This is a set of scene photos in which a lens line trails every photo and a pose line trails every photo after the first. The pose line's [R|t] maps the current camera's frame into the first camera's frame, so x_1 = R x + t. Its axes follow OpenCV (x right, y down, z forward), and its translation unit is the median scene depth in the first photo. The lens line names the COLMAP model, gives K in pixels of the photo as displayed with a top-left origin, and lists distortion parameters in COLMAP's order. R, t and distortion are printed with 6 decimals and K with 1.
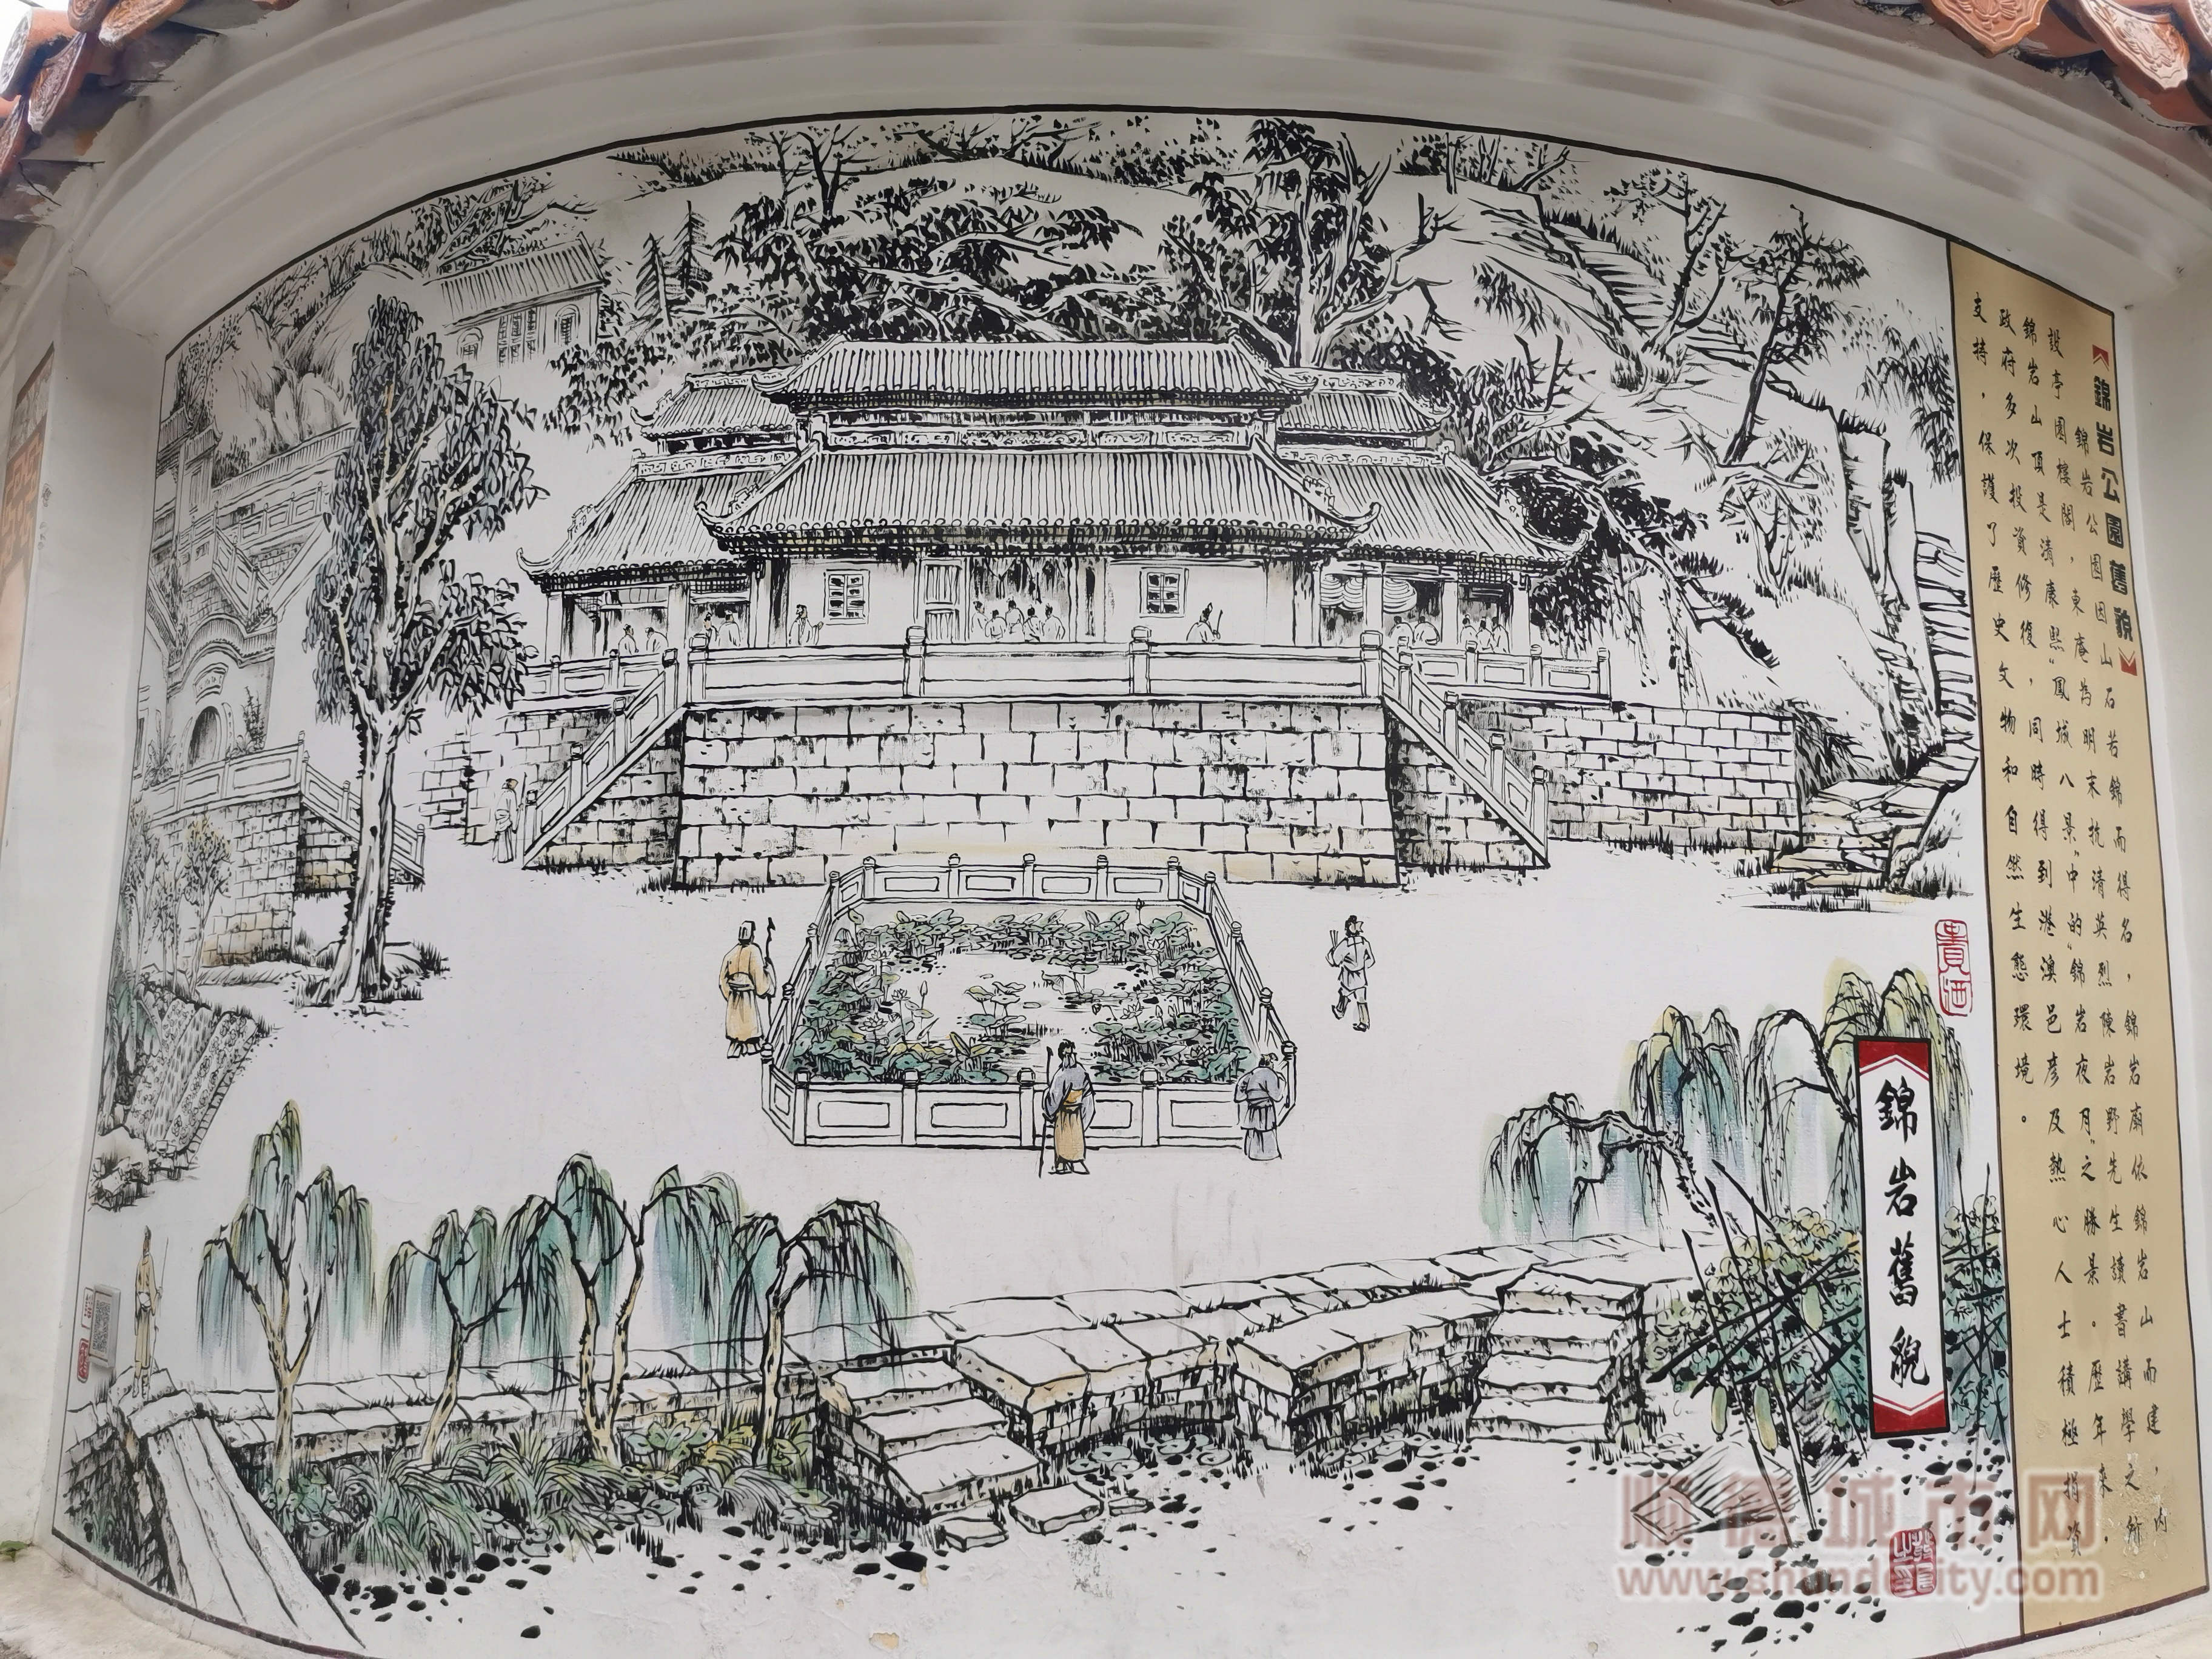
lens RADIAL K [[1756.6, 0, 1106.6], [0, 1756.6, 826.3], [0, 0, 1]] dist [0.039654, -0.031064]
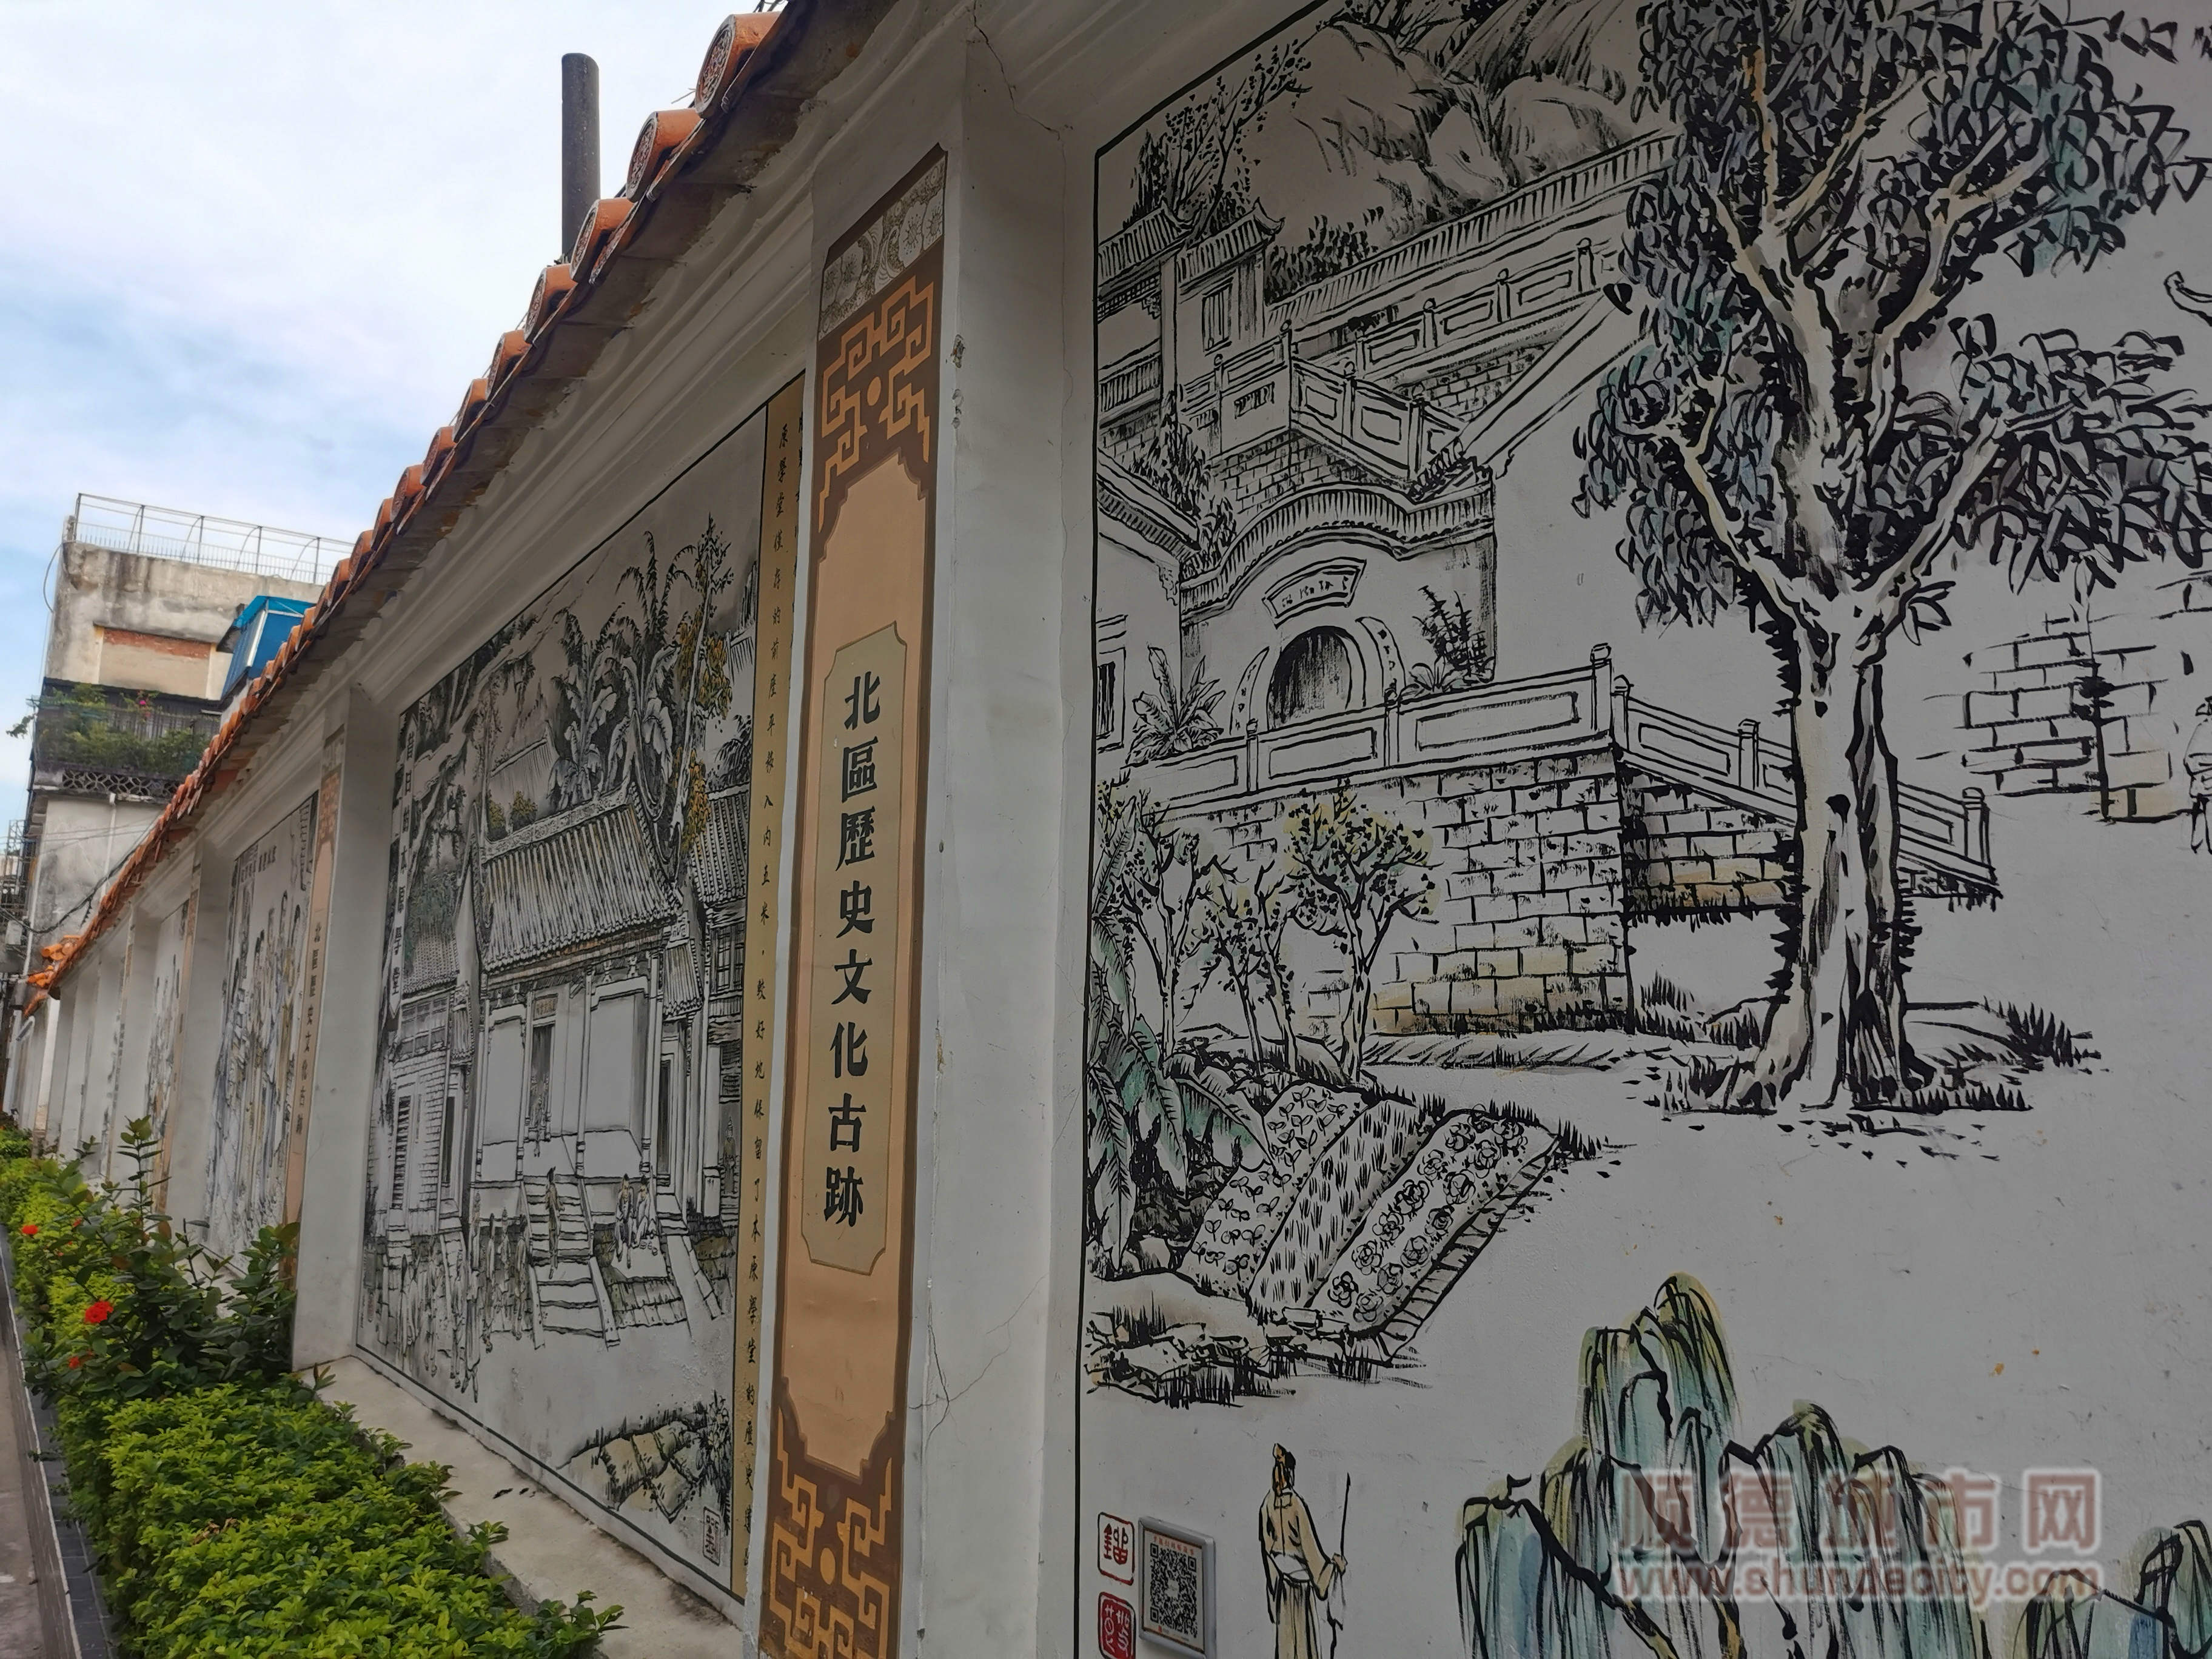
lens RADIAL K [[1756.6, 0, 1108.9], [0, 1756.6, 829.3], [0, 0, 1]] dist [0.039654, -0.031064]
pose [[0.990828, -0.015227, -0.134267, -0.567540], [0.013800, 0.999838, -0.011548, 0.014070], [0.134422, 0.009589, 0.990878, 0.405776]]
